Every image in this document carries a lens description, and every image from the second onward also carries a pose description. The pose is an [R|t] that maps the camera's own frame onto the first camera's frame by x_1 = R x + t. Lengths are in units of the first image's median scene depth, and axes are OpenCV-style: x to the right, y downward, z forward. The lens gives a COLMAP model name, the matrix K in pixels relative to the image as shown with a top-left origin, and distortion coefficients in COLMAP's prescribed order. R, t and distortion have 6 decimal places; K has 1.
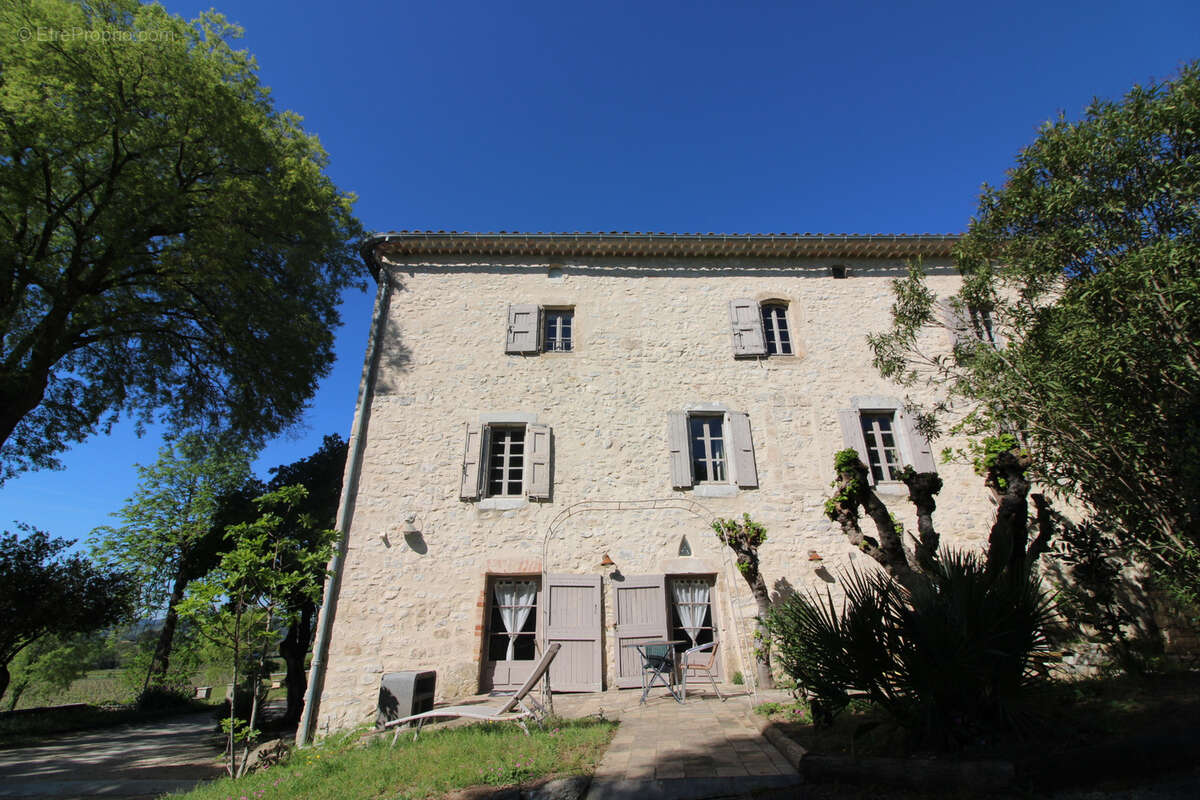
lens RADIAL K [[556.4, 0, 596.0], [0, 556.4, 385.5], [0, 0, 1]] dist [-0.004401, -0.008211]
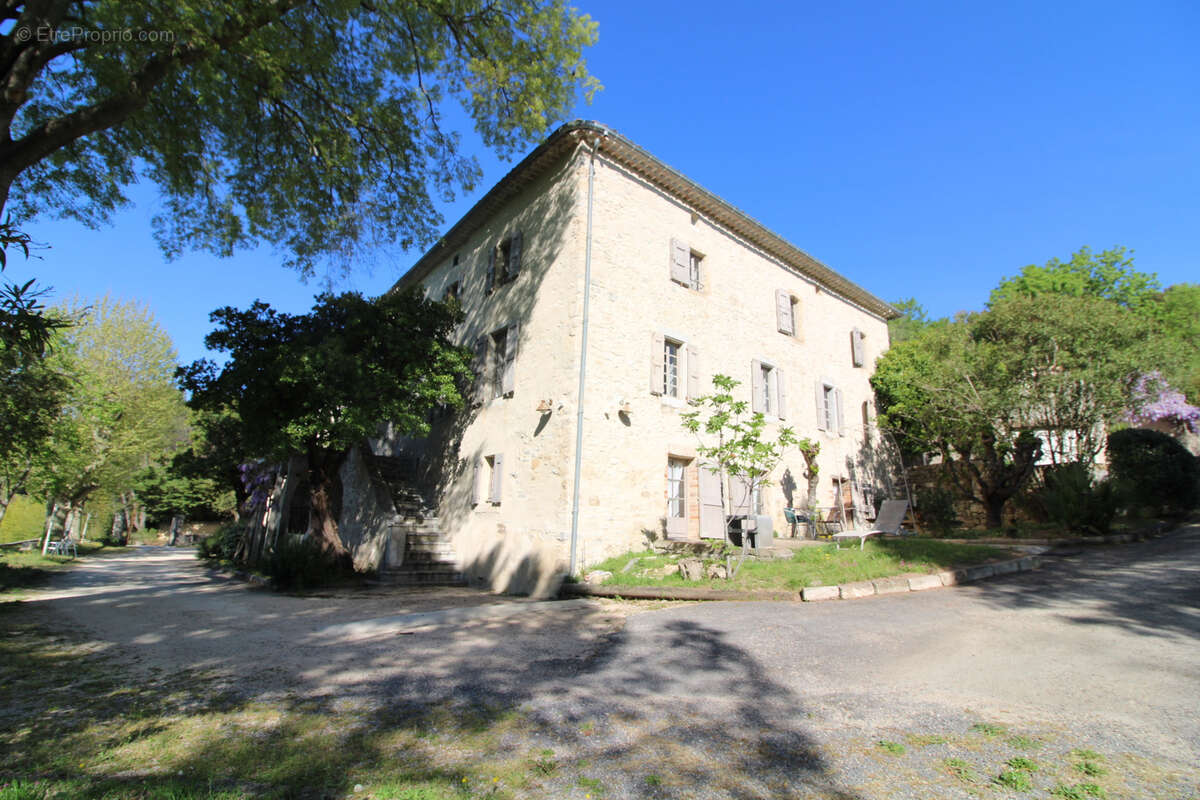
lens RADIAL K [[556.4, 0, 605.4], [0, 556.4, 390.5], [0, 0, 1]] dist [-0.004401, -0.008211]
pose [[0.773672, 0.187611, 0.605173, -1.007399], [-0.291403, 0.953501, 0.076943, 0.126326], [-0.562598, -0.235878, 0.792367, 0.077021]]
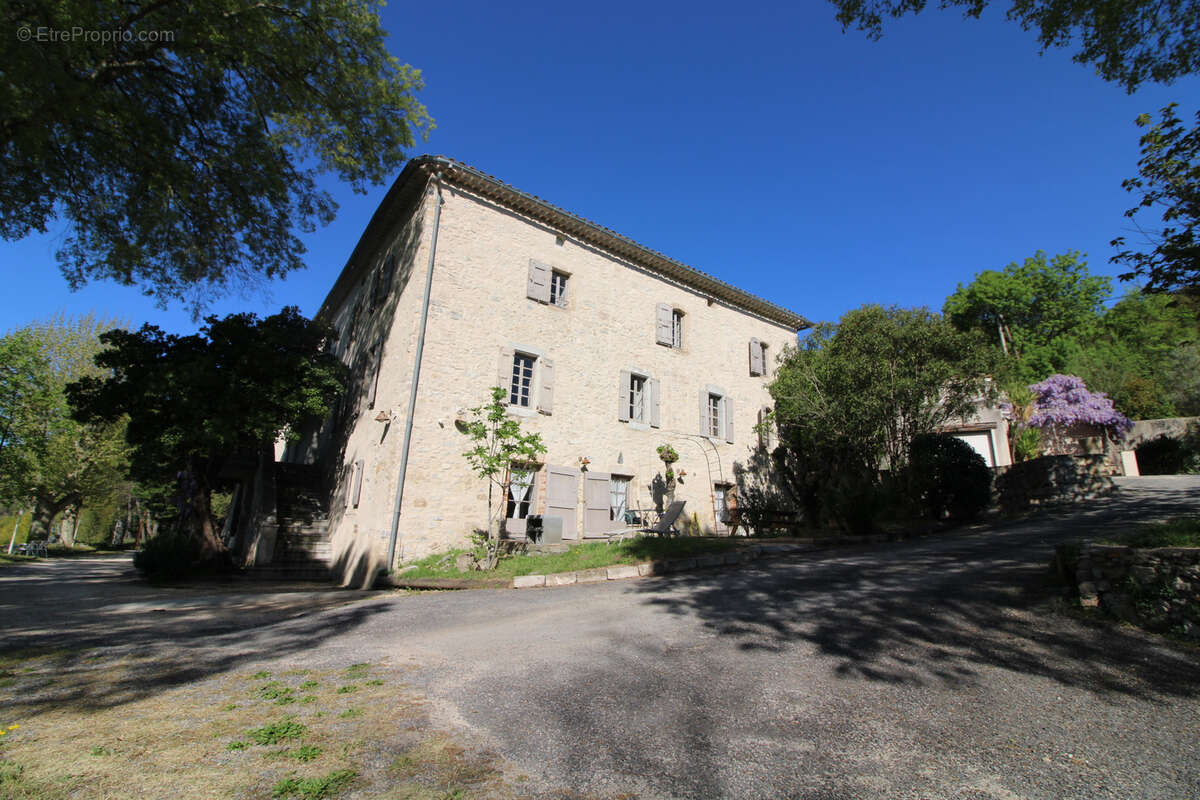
lens RADIAL K [[556.4, 0, 602.1], [0, 556.4, 390.7], [0, 0, 1]] dist [-0.004401, -0.008211]
pose [[0.800468, 0.190168, 0.568407, -0.756383], [-0.280030, 0.957124, 0.074137, 0.004760], [-0.529938, -0.218515, 0.819401, -0.207756]]
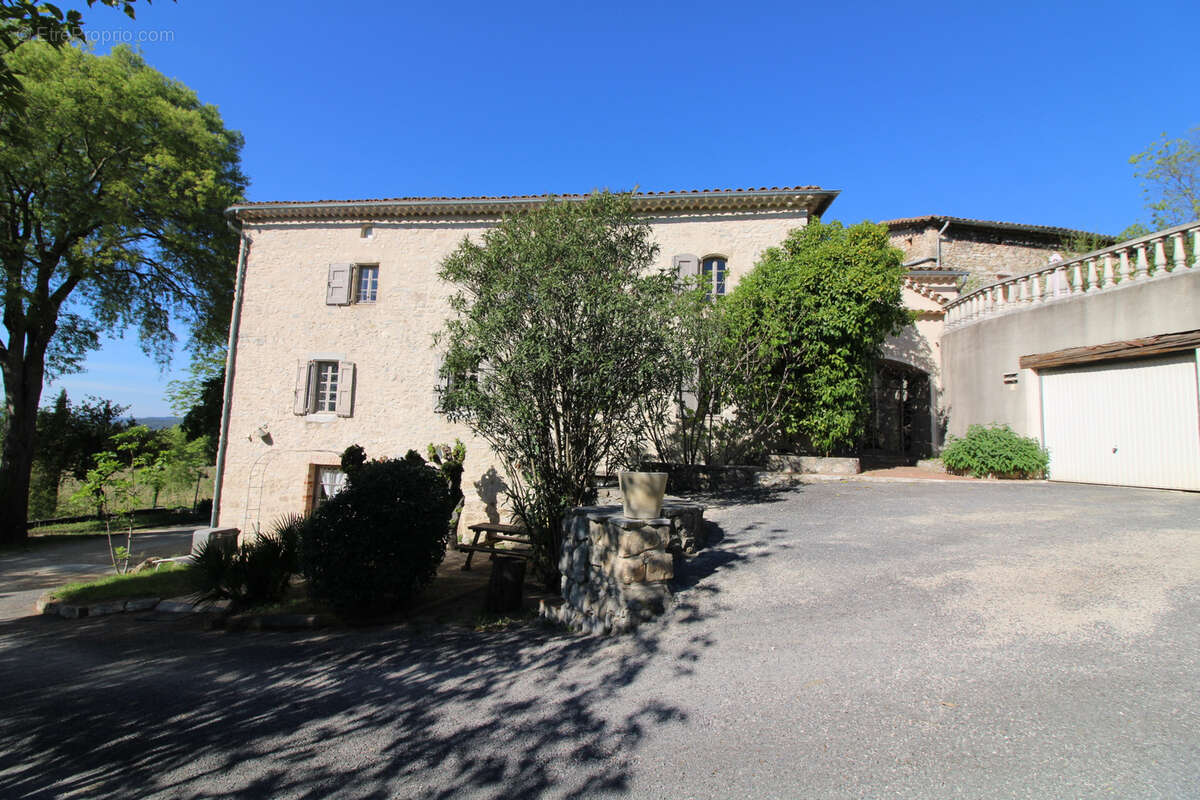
lens RADIAL K [[556.4, 0, 595.8], [0, 556.4, 385.7], [0, 0, 1]] dist [-0.004401, -0.008211]
pose [[0.986386, 0.032629, -0.161177, 0.729285], [0.019075, 0.950799, 0.309219, -0.287133], [0.163336, -0.308084, 0.937233, -0.205917]]
